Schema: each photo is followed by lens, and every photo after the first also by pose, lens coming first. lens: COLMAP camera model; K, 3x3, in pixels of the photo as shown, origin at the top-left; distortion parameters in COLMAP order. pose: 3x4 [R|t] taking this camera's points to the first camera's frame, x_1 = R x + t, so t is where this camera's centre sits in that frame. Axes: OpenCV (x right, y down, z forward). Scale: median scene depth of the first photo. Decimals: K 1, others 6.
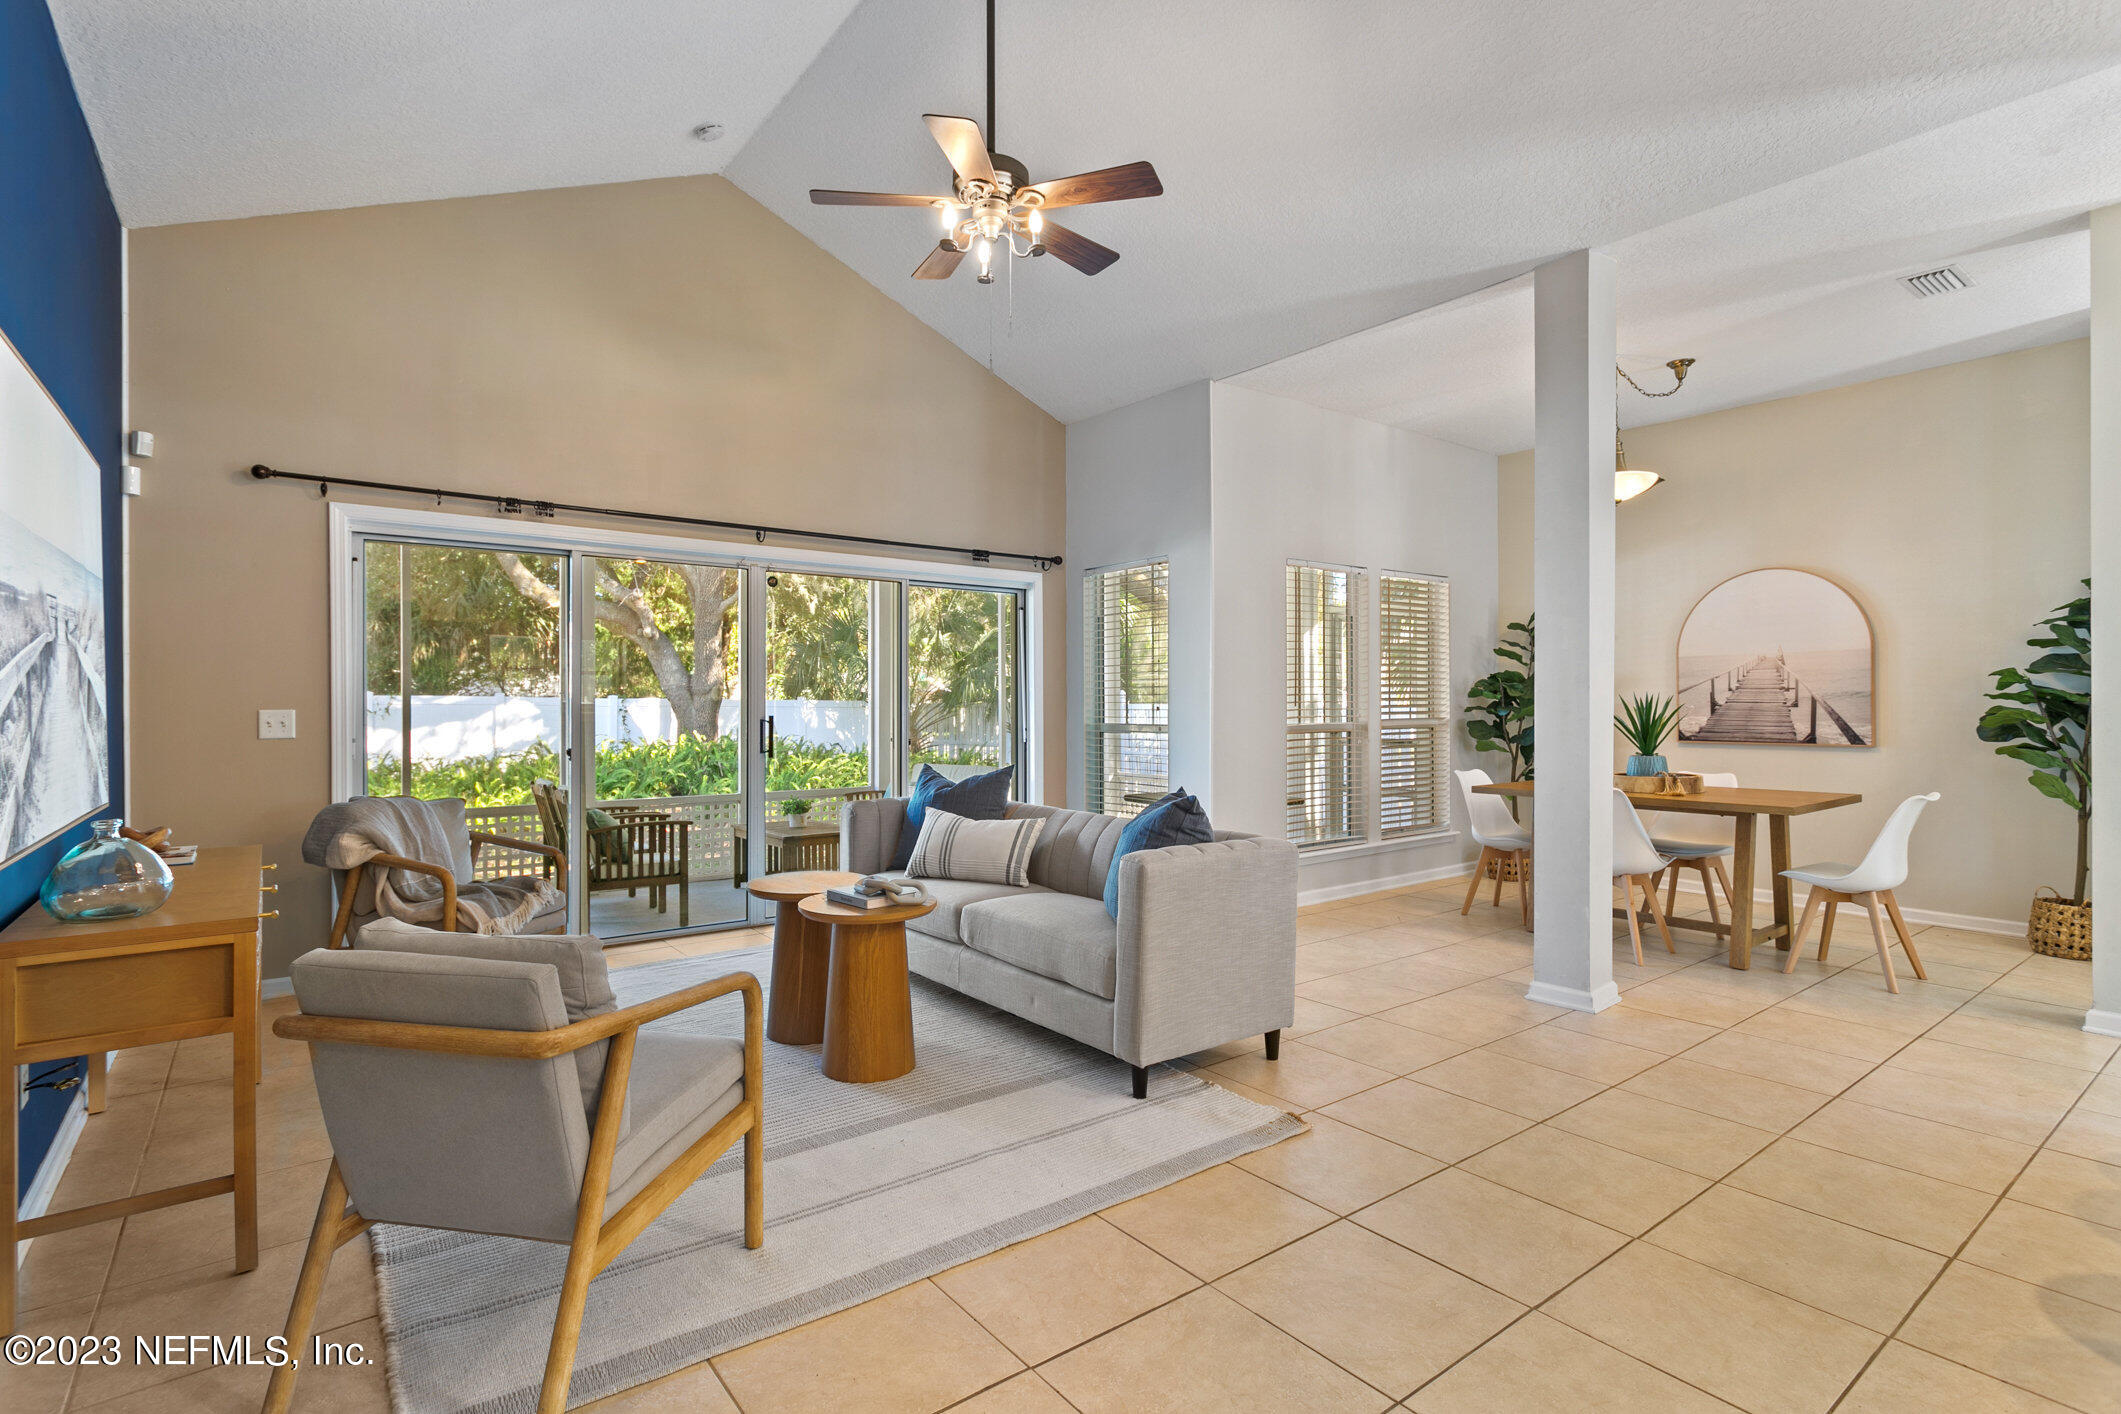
lens RADIAL K [[1035.8, 0, 1062.8], [0, 1035.8, 706.7], [0, 0, 1]] dist [0.002152, 0.002390]
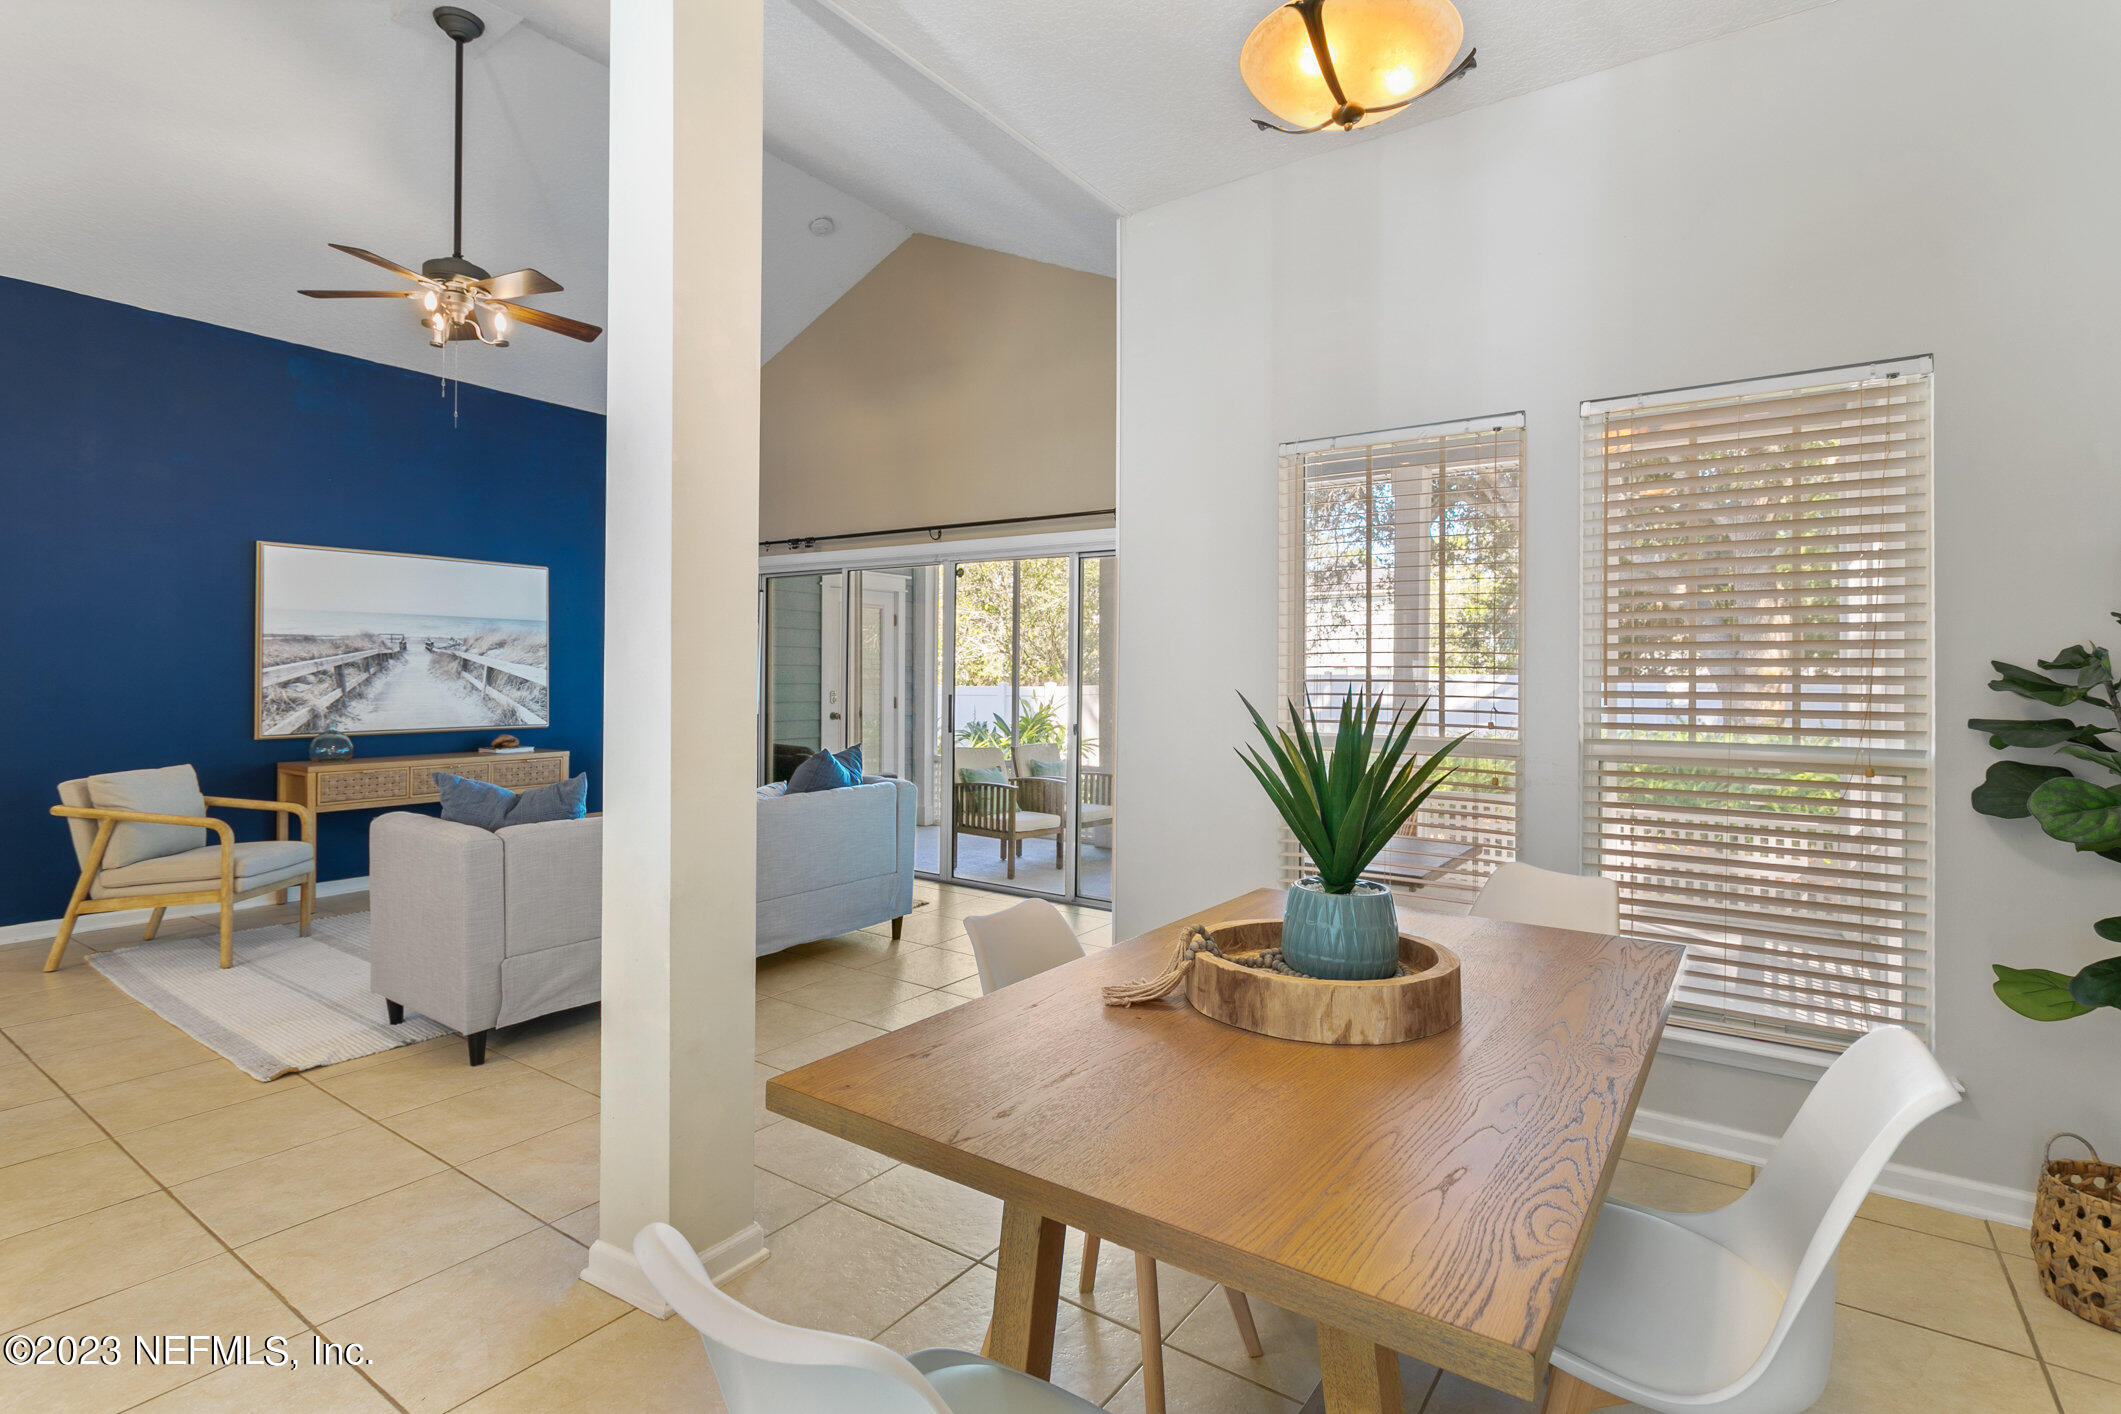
lens RADIAL K [[1035.8, 0, 1068.5], [0, 1035.8, 670.1], [0, 0, 1]] dist [0.002152, 0.002390]
pose [[0.293863, 0.001291, -0.955847, 0.838499], [-0.013489, 0.999905, -0.002797, -0.016579], [0.955752, 0.013715, 0.293853, 0.819671]]
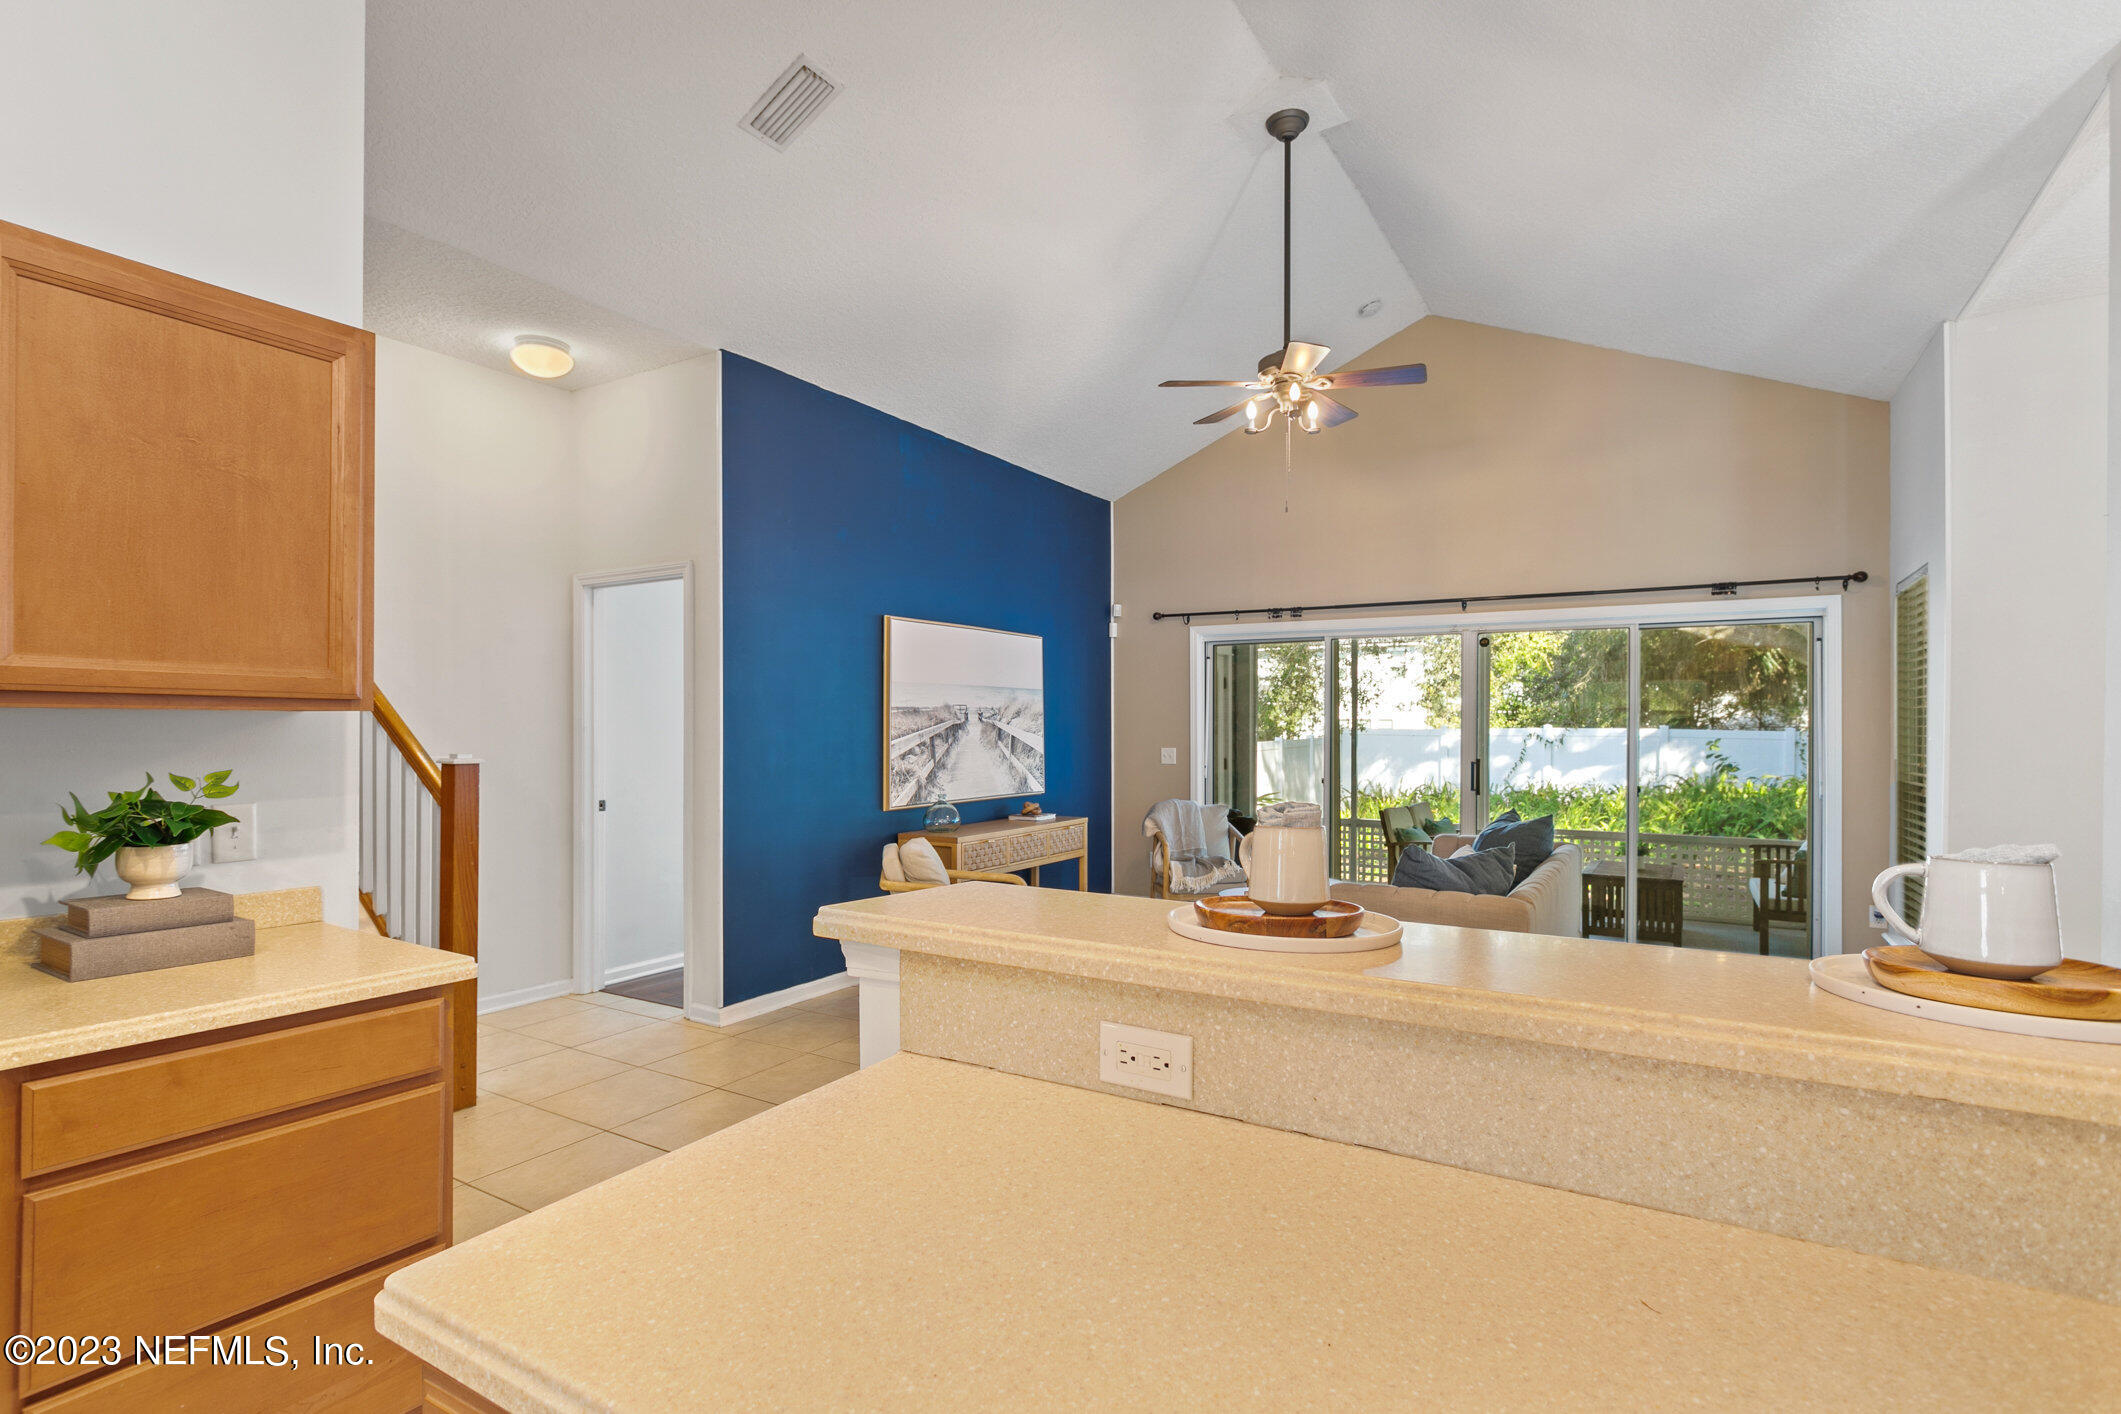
lens RADIAL K [[1035.8, 0, 1036.3], [0, 1035.8, 729.9], [0, 0, 1]] dist [0.002152, 0.002390]
pose [[0.350128, 0.004083, -0.936693, 0.647924], [-0.004456, 0.999986, 0.002694, -0.024815], [0.936691, 0.003231, 0.350142, 0.135243]]
